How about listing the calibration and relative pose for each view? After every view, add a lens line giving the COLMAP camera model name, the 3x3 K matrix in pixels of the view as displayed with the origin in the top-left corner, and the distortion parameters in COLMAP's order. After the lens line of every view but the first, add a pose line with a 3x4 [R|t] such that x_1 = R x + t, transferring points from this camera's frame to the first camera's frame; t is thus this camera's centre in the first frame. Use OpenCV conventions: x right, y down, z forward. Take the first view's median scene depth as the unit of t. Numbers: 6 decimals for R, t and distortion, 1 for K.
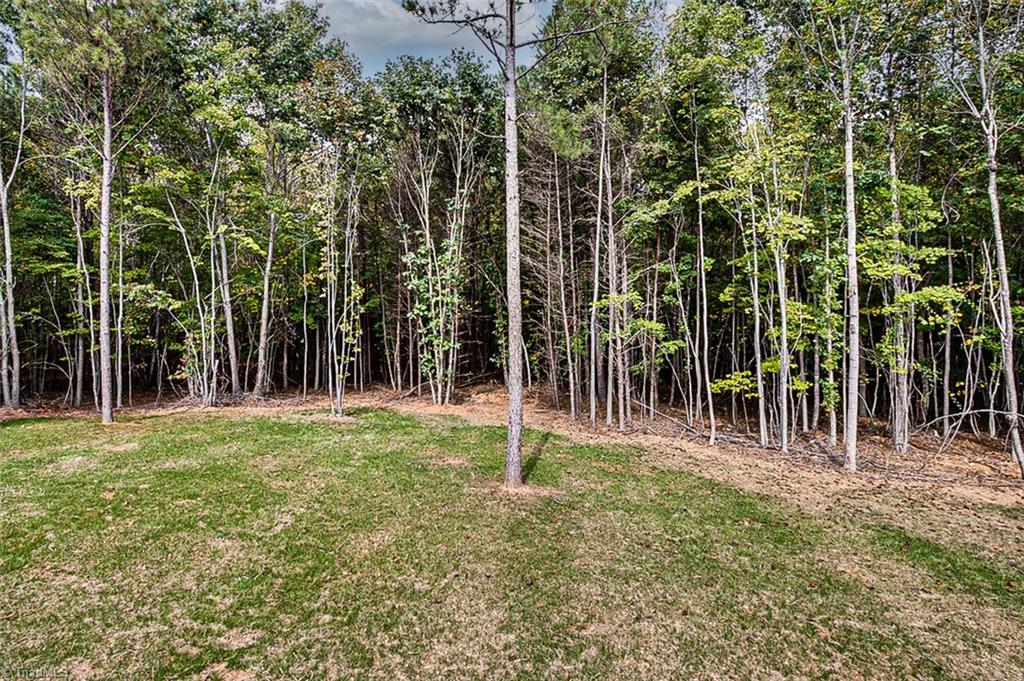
lens RADIAL K [[495.2, 0, 512.8], [0, 495.2, 291.9], [0, 0, 1]] dist [-0.016281, 0.000838]
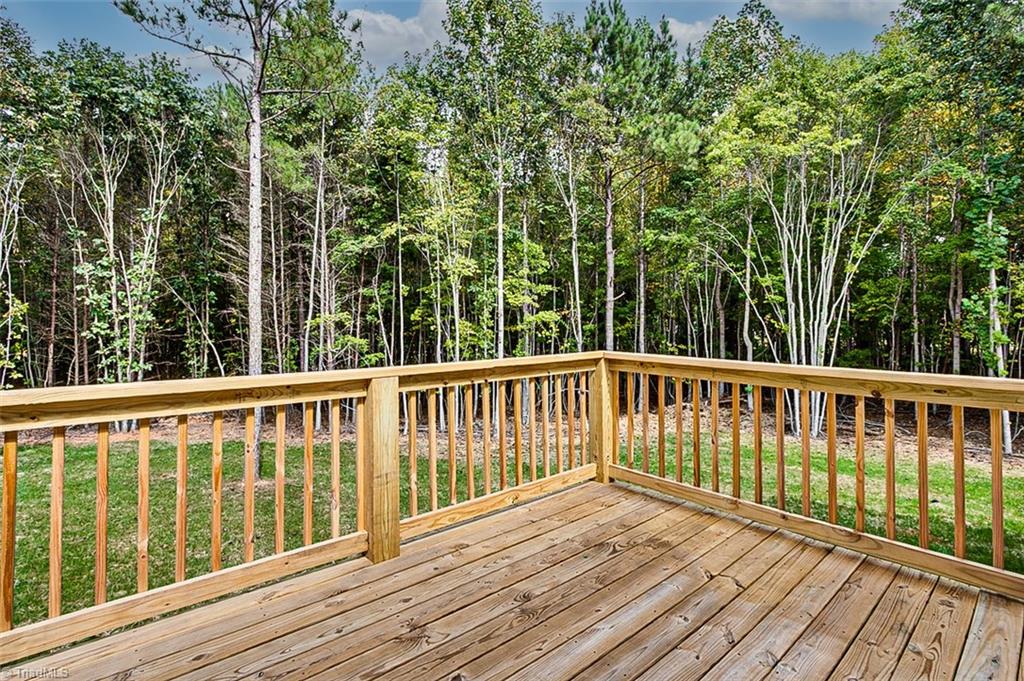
lens RADIAL K [[492.0, 0, 509.6], [0, 492.0, 313.0], [0, 0, 1]] dist [-0.001112, 0.000132]
pose [[0.807713, 0.013703, 0.589417, -0.118927], [-0.014948, 0.999884, -0.002762, 0.000076], [-0.589387, -0.006580, 0.807824, -0.157733]]
